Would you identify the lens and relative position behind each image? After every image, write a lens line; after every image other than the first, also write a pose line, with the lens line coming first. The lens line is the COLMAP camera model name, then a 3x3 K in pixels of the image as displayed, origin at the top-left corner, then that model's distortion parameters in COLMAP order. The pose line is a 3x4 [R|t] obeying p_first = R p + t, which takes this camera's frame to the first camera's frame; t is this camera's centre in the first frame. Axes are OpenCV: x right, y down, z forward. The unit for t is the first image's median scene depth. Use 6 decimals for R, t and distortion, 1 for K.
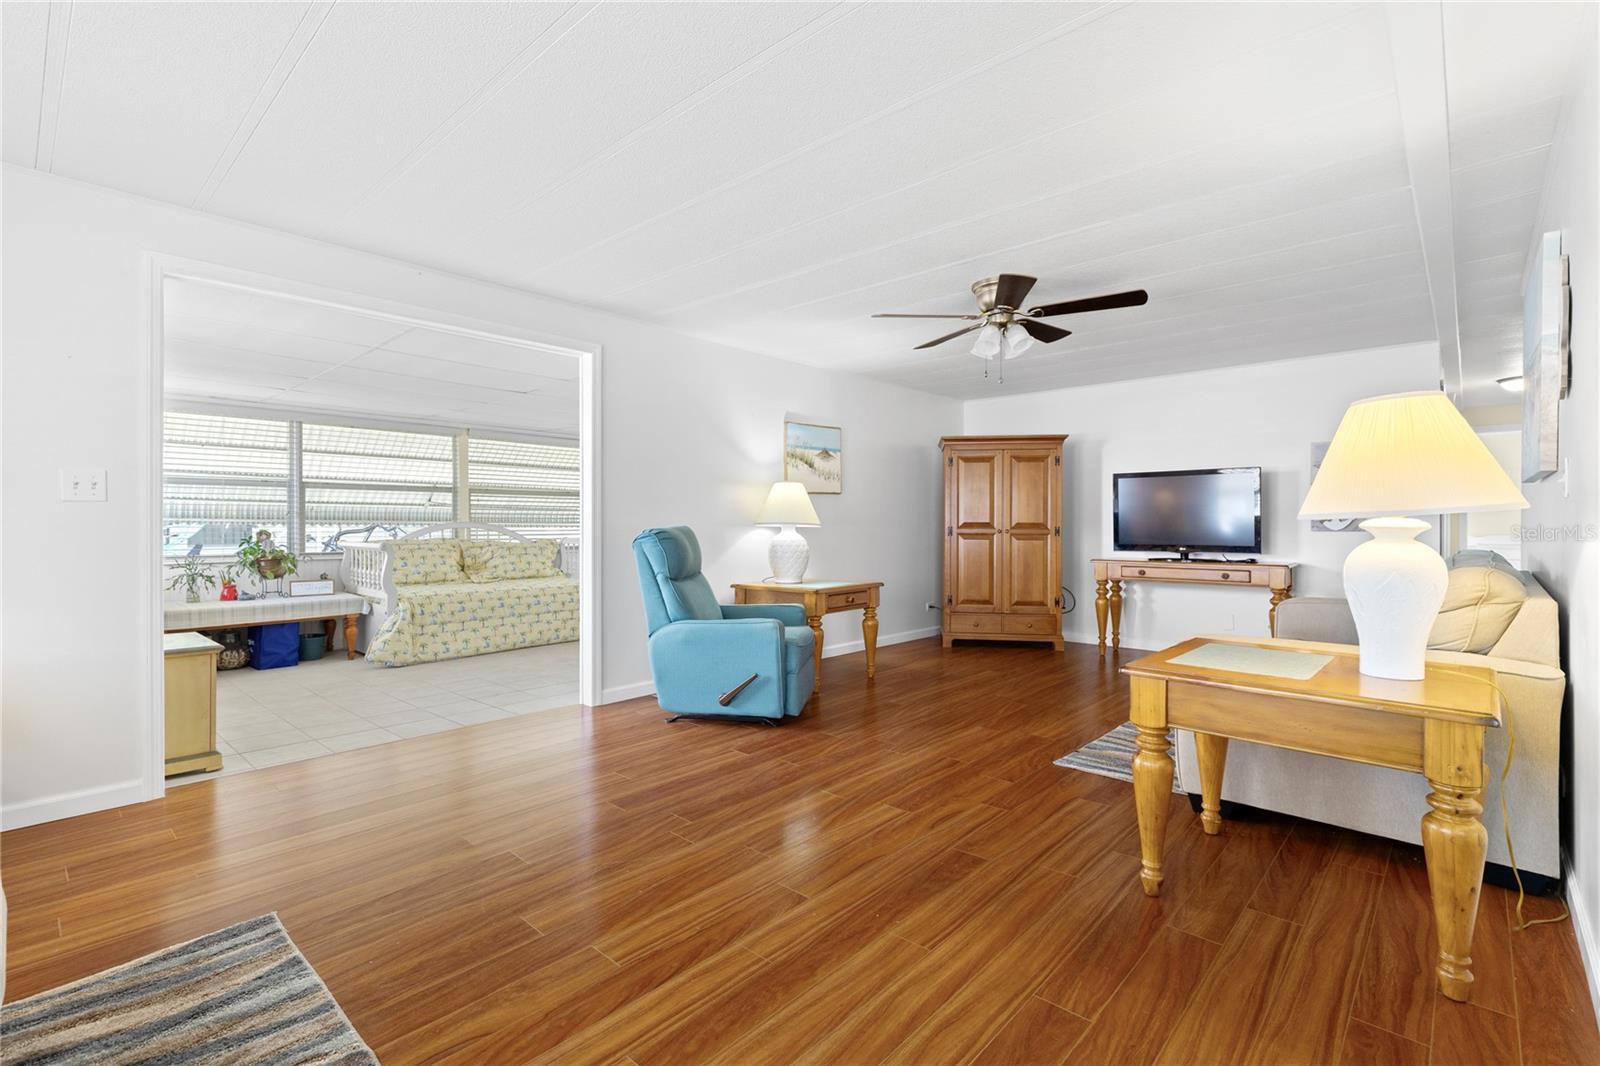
lens RADIAL K [[728.3, 0, 802.4], [0, 728.3, 527.0], [0, 0, 1]] dist [0.008259, 0.000301]
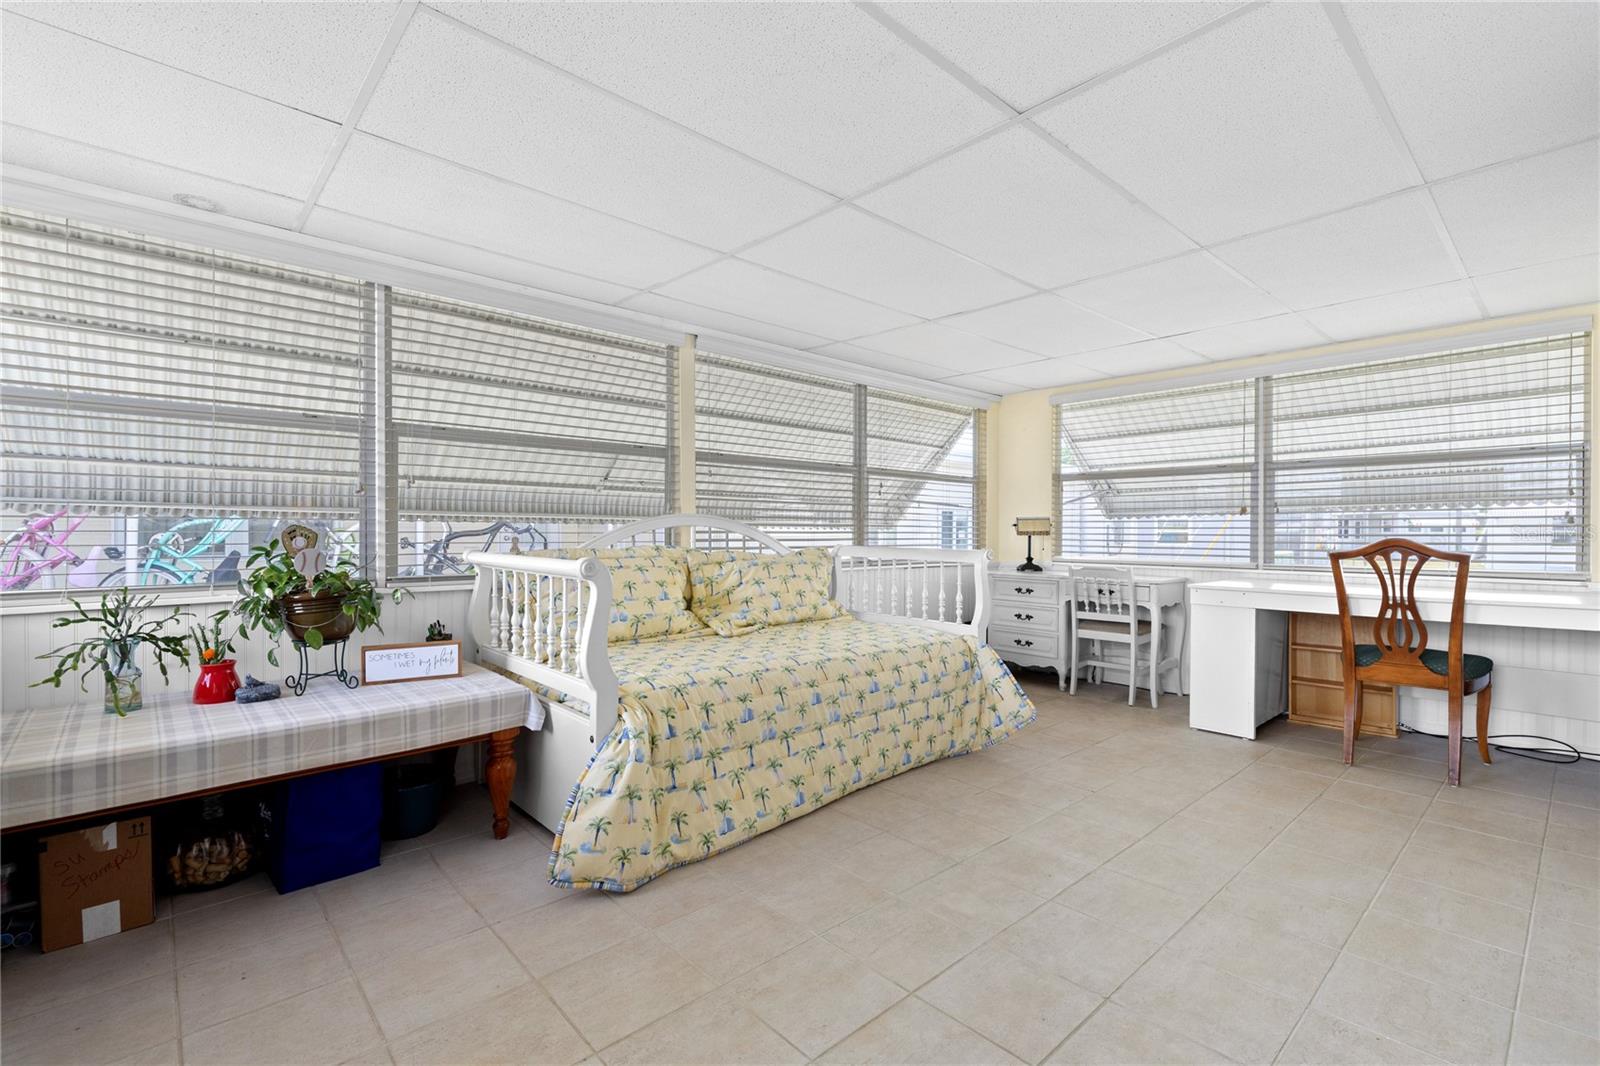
lens RADIAL K [[728.3, 0, 810.3], [0, 728.3, 530.6], [0, 0, 1]] dist [0.008259, 0.000301]
pose [[0.996565, 0.004343, -0.082703, -0.408106], [-0.004515, 0.999988, -0.001892, 0.006476], [0.082694, 0.002259, 0.996572, 0.599838]]
